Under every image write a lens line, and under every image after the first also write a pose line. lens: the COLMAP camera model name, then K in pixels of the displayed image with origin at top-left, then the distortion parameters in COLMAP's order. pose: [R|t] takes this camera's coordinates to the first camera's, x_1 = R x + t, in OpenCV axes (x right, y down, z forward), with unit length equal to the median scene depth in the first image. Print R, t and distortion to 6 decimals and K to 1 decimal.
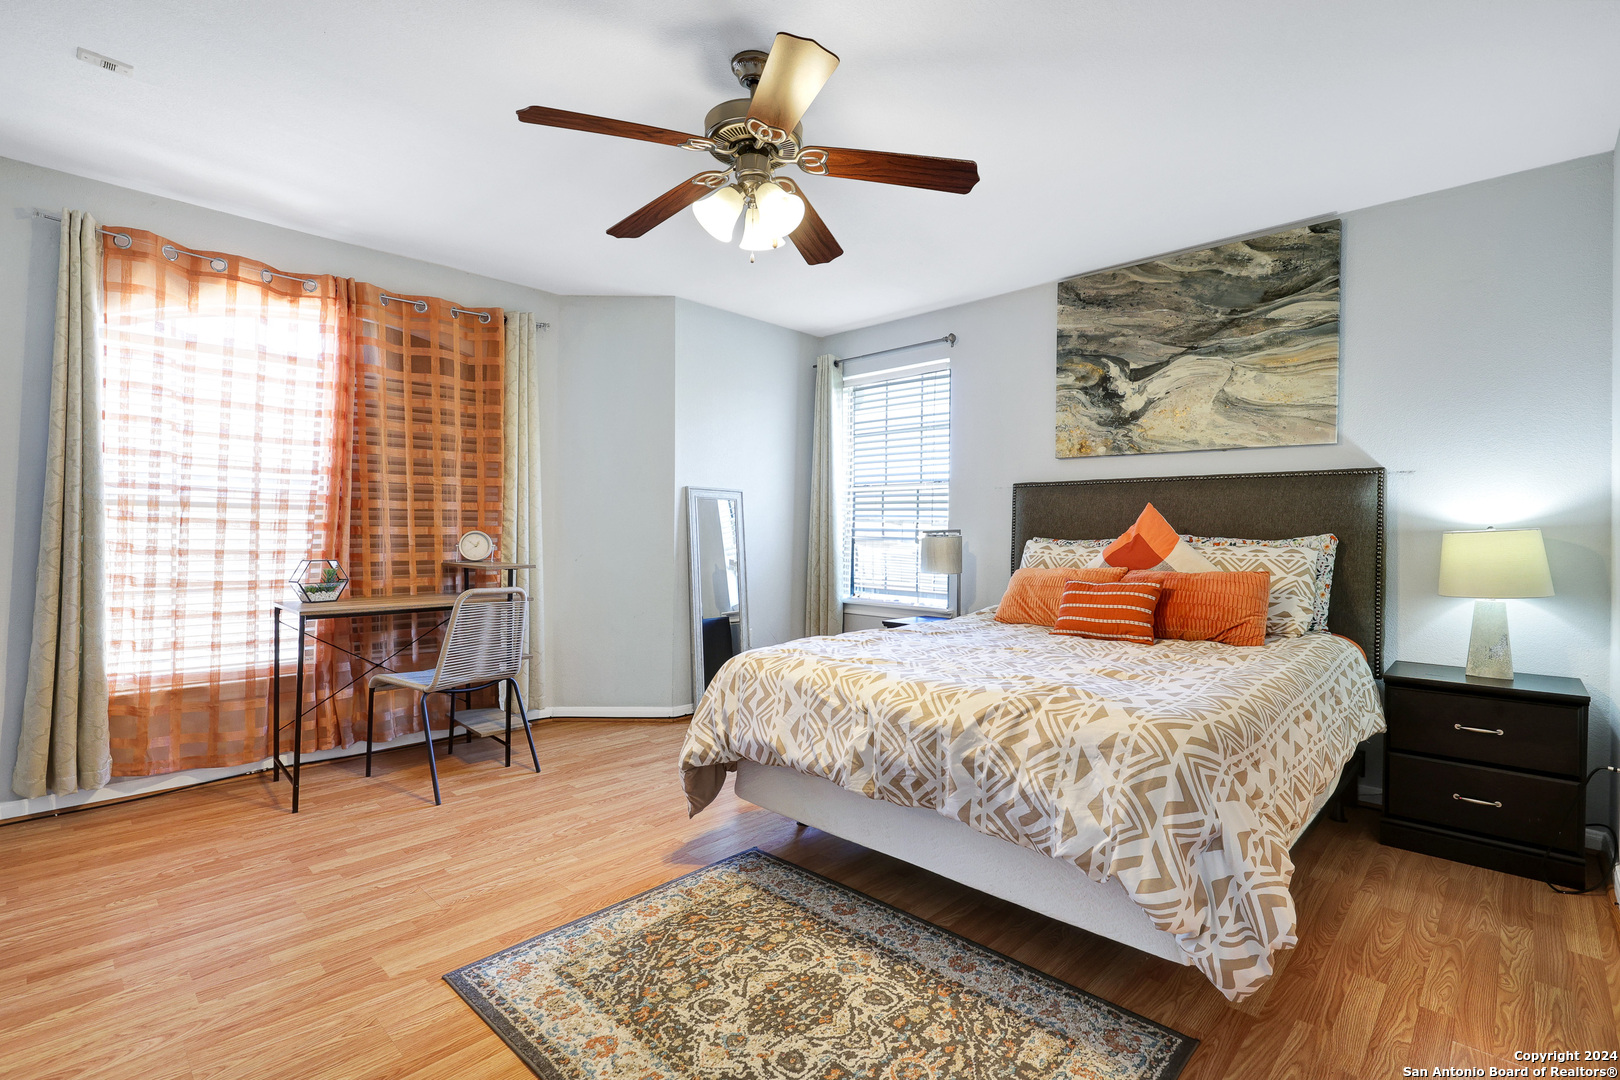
lens RADIAL K [[745.3, 0, 806.9], [0, 745.3, 536.3], [0, 0, 1]] dist [0.002423, -0.000442]
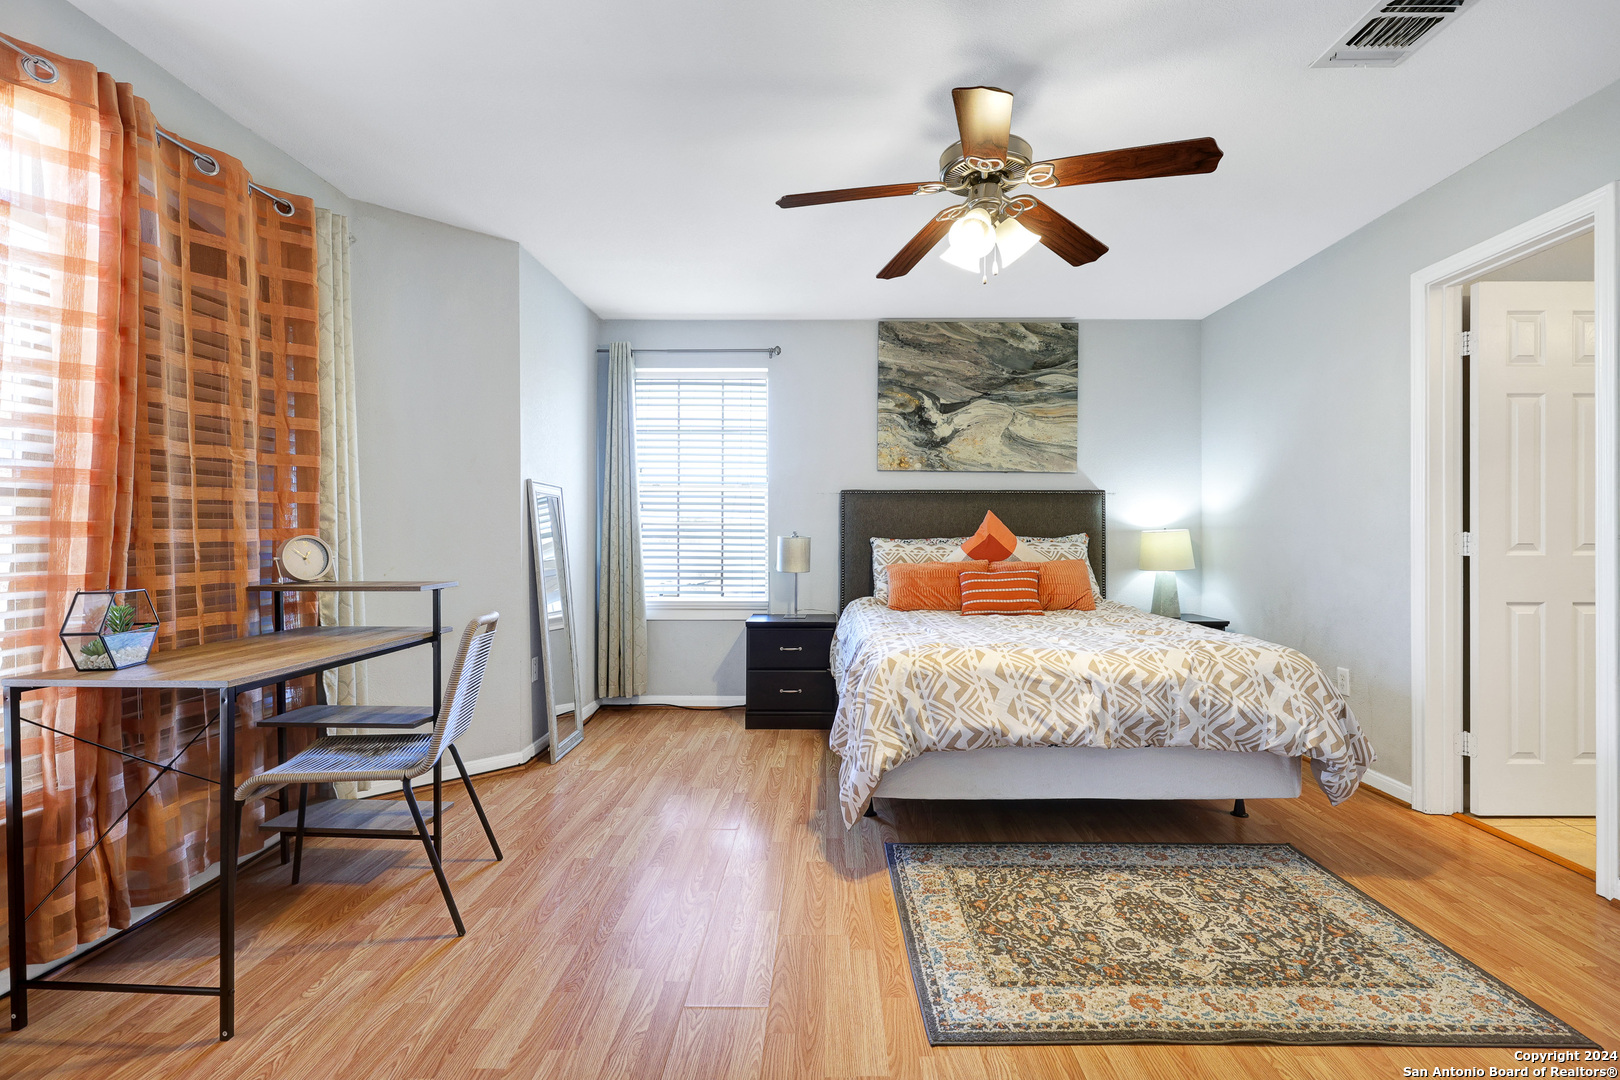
lens RADIAL K [[745.3, 0, 809.3], [0, 745.3, 541.3], [0, 0, 1]] dist [0.002423, -0.000442]
pose [[0.729874, -0.012648, 0.683464, -0.693222], [0.007891, 0.999918, 0.010077, -0.006307], [-0.683536, -0.001962, 0.729914, 0.269096]]
